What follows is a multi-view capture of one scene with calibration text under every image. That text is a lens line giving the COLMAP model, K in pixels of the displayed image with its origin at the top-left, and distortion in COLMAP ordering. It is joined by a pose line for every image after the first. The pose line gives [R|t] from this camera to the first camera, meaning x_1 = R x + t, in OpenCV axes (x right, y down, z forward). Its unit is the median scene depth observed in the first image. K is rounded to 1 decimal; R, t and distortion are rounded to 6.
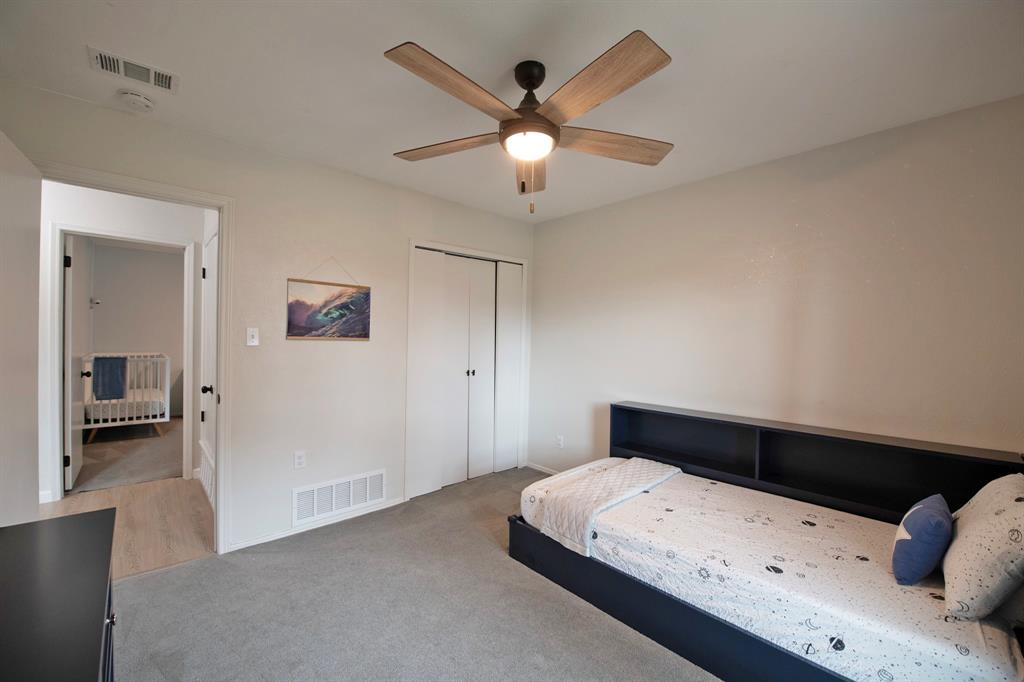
lens RADIAL K [[413.6, 0, 512.0], [0, 413.6, 341.0], [0, 0, 1]] dist [-0.026711, -0.000210]
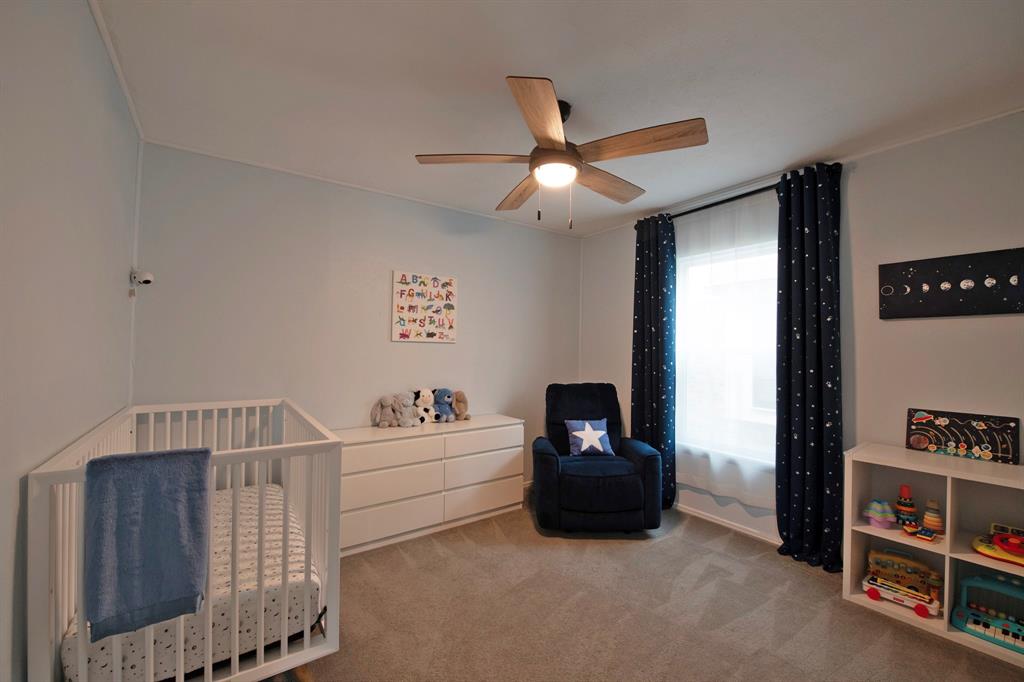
lens RADIAL K [[404.2, 0, 509.4], [0, 404.2, 341.1], [0, 0, 1]] dist [-0.022616, -0.000377]
pose [[0.992533, -0.011621, -0.121420, -0.733235], [0.007618, 0.999414, -0.033386, -0.021987], [0.121737, 0.032212, 0.992040, 0.768696]]
